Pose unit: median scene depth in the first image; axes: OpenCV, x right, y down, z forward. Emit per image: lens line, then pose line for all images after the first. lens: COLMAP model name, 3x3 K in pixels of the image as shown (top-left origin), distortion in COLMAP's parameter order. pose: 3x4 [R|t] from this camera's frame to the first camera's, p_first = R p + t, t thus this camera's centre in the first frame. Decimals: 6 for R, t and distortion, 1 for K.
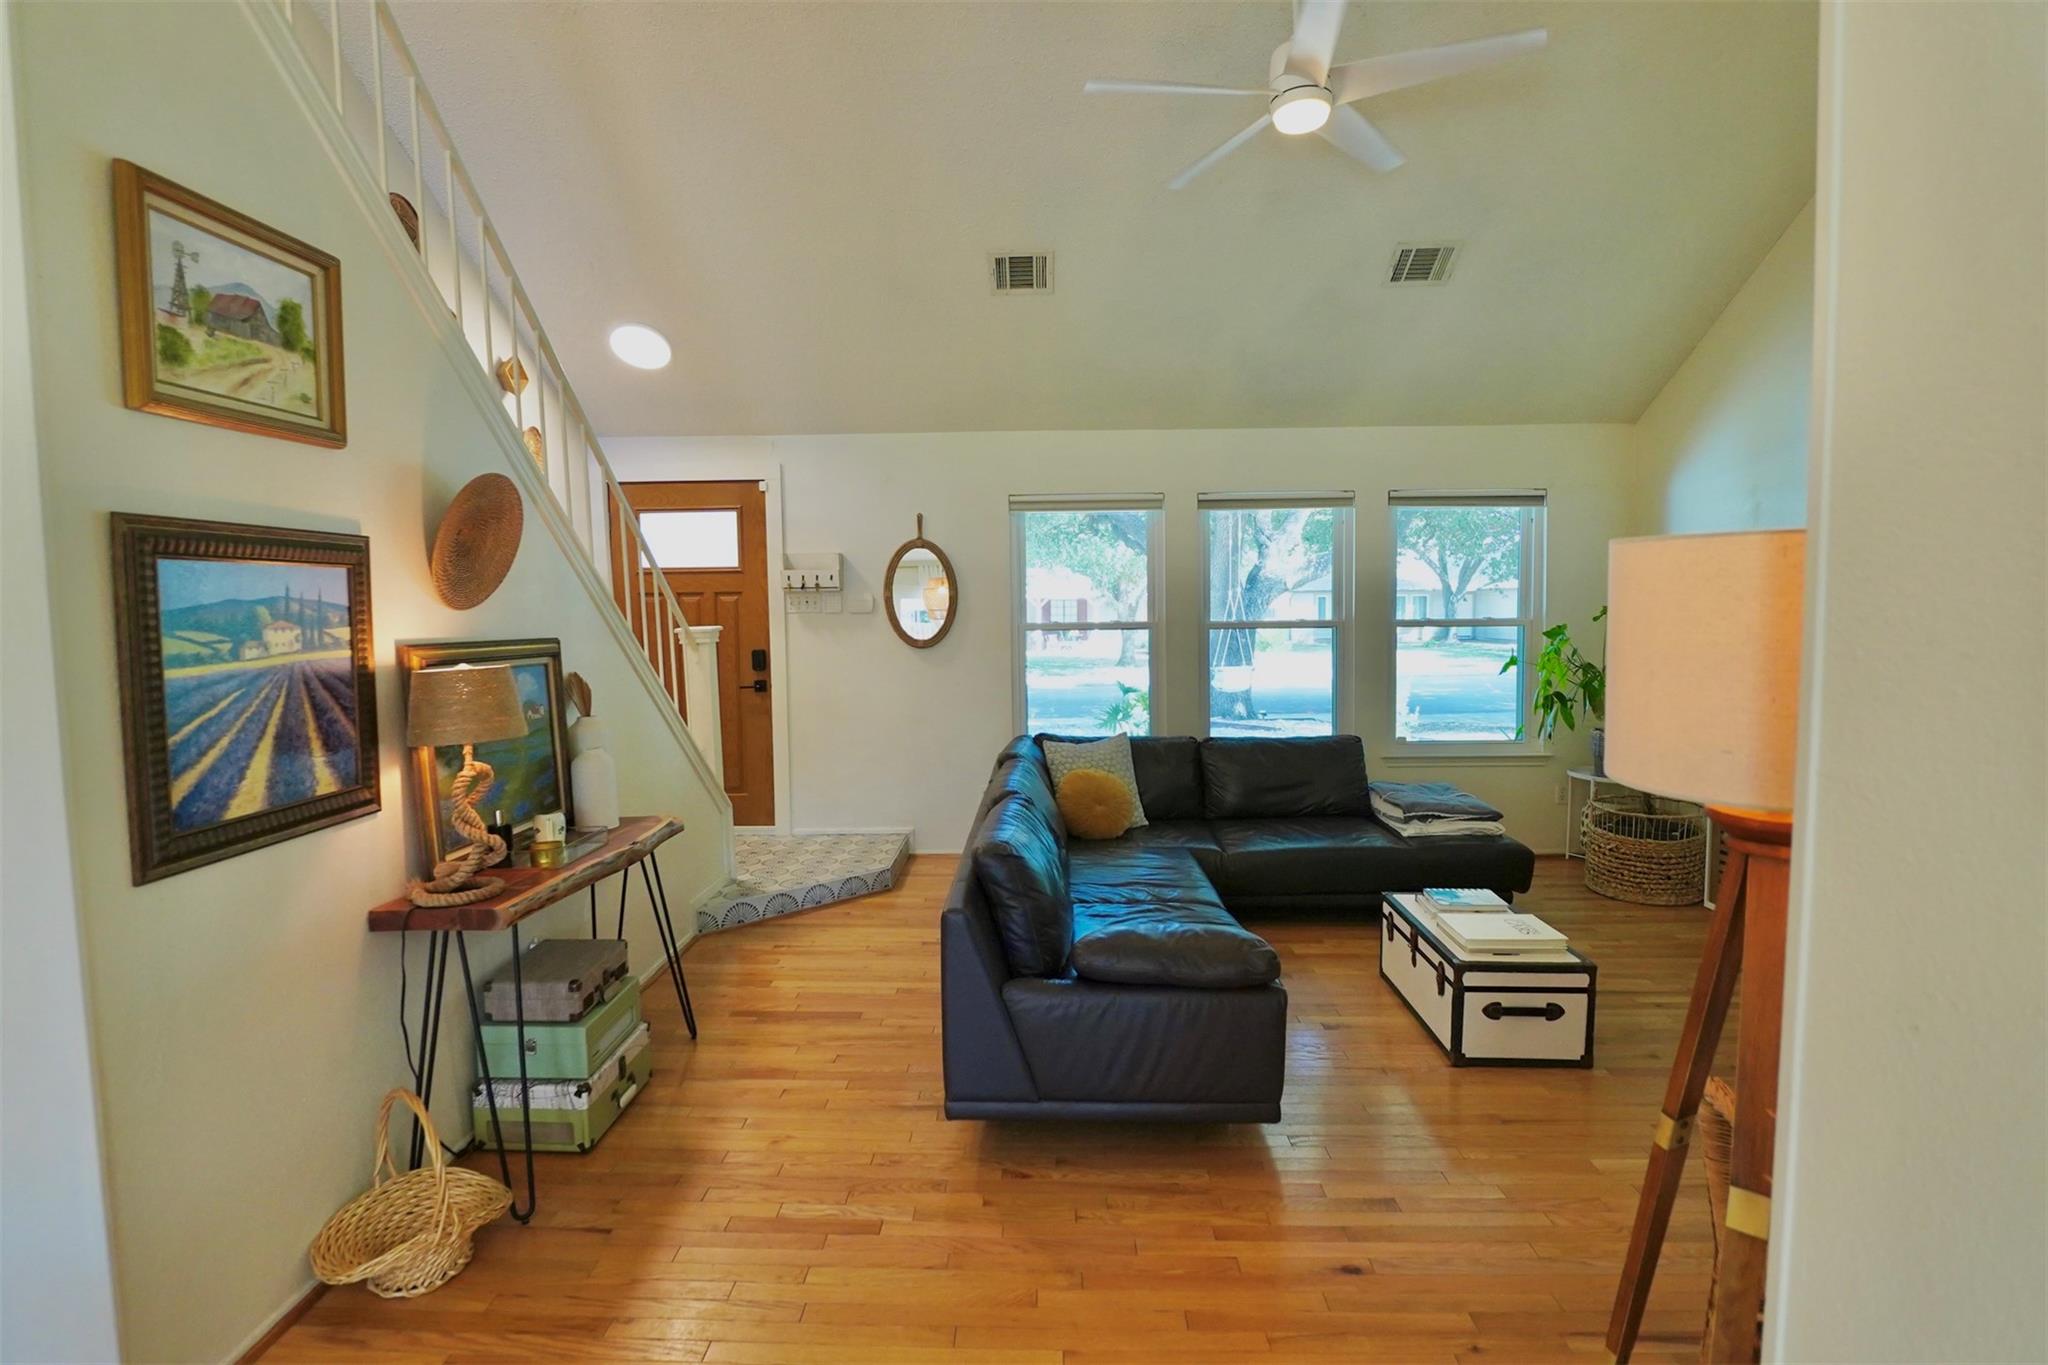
lens RADIAL K [[999.1, 0, 1013.7], [0, 999.1, 676.6], [0, 0, 1]] dist [-0.020636, -0.002907]
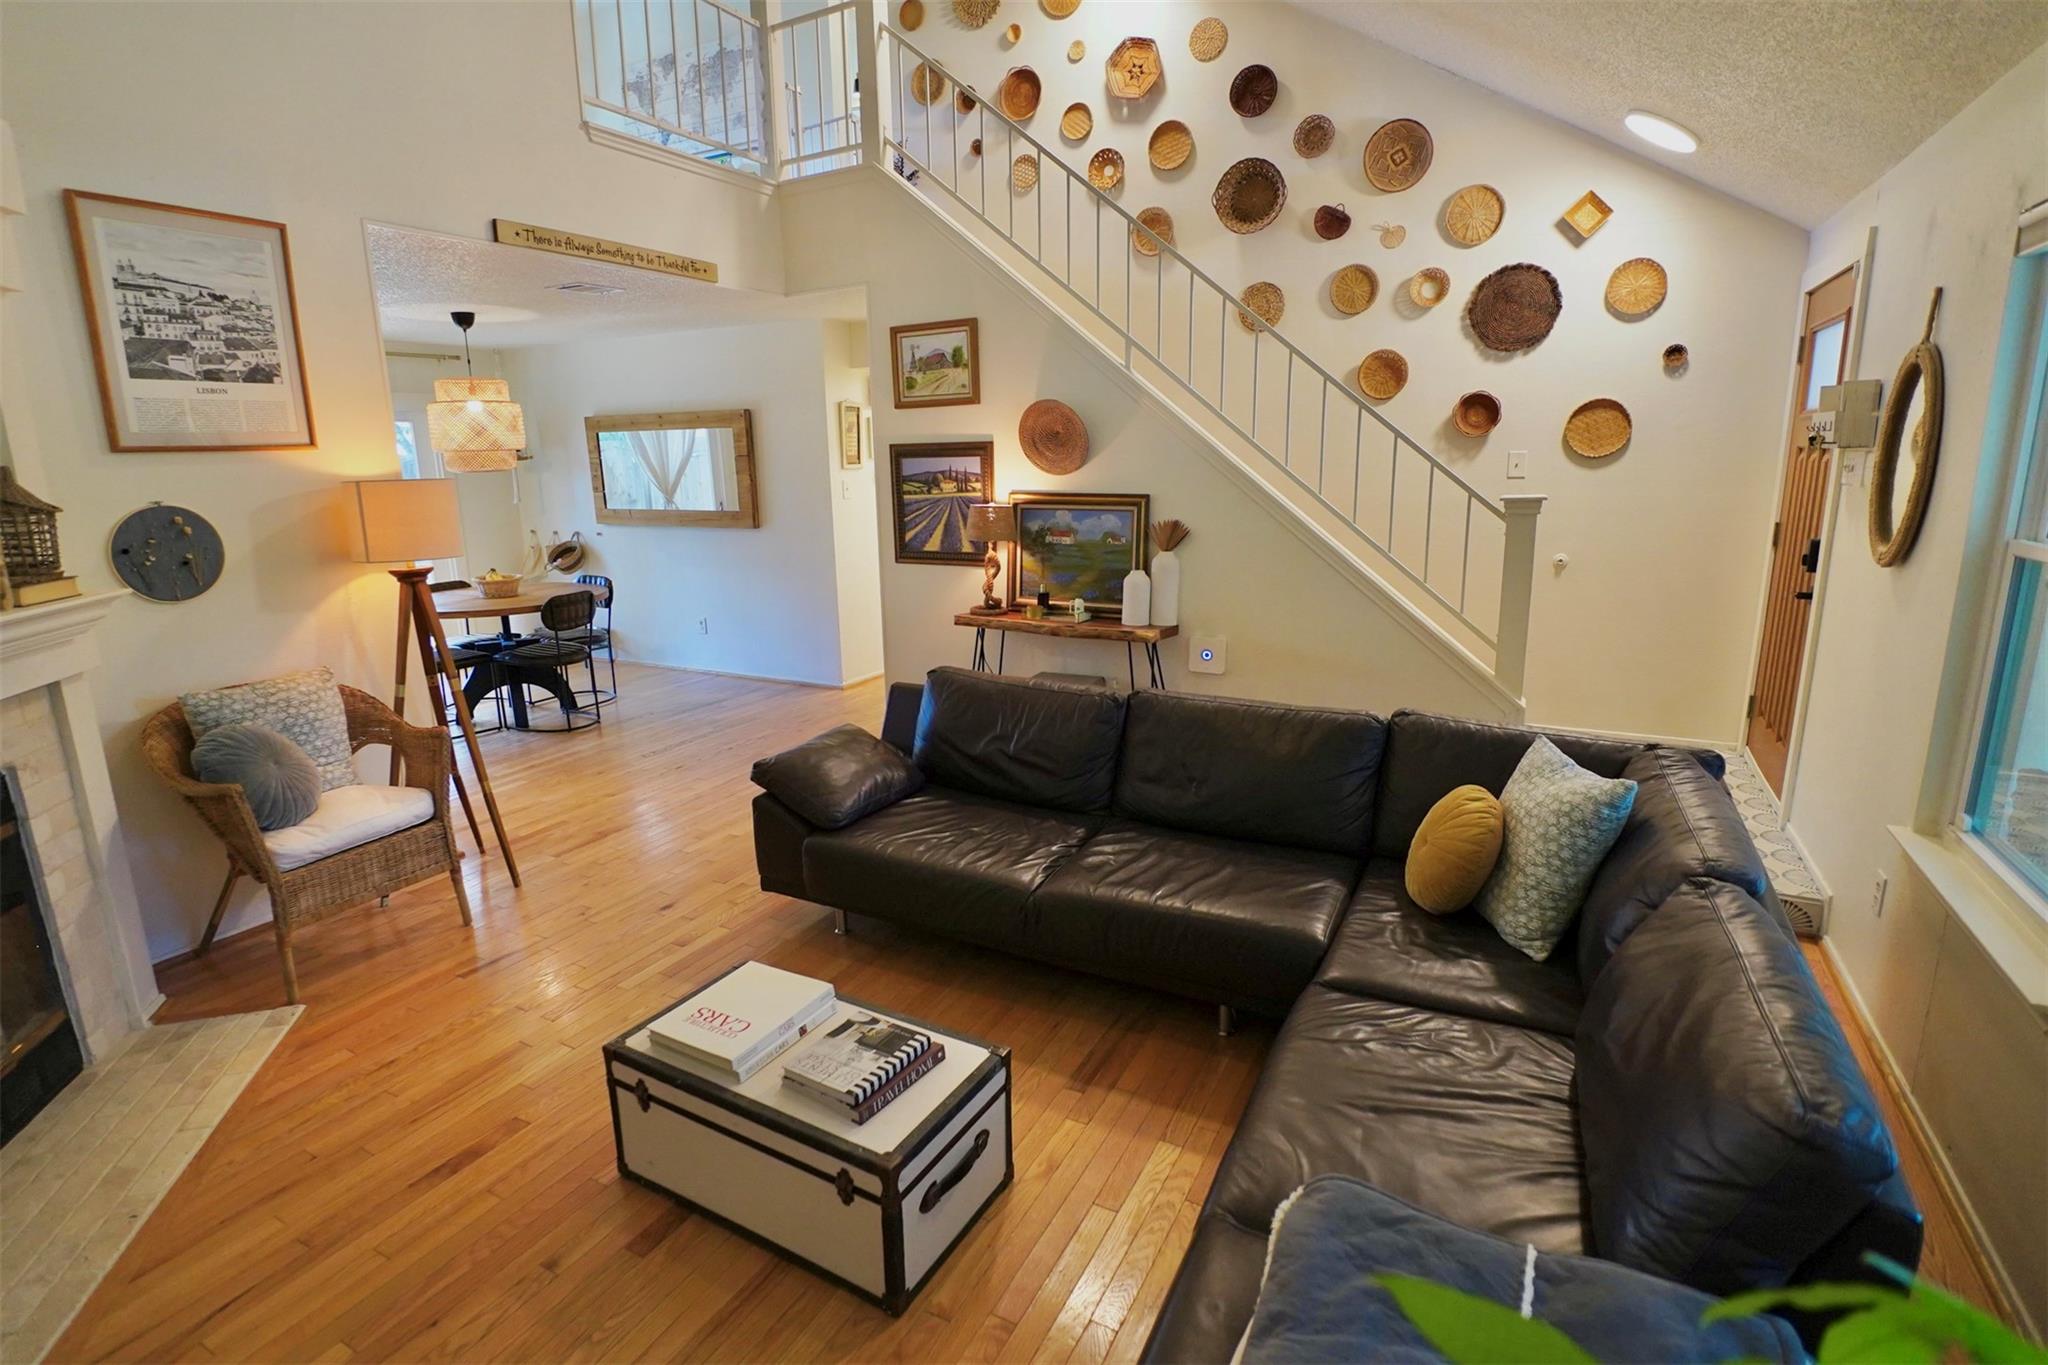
lens RADIAL K [[999.1, 0, 1013.7], [0, 999.1, 676.6], [0, 0, 1]] dist [-0.020636, -0.002907]
pose [[-0.440742, 0.211594, -0.872339, 1.474705], [-0.042424, 0.965824, 0.255704, -0.221676], [0.896631, 0.149708, -0.416702, 2.198348]]
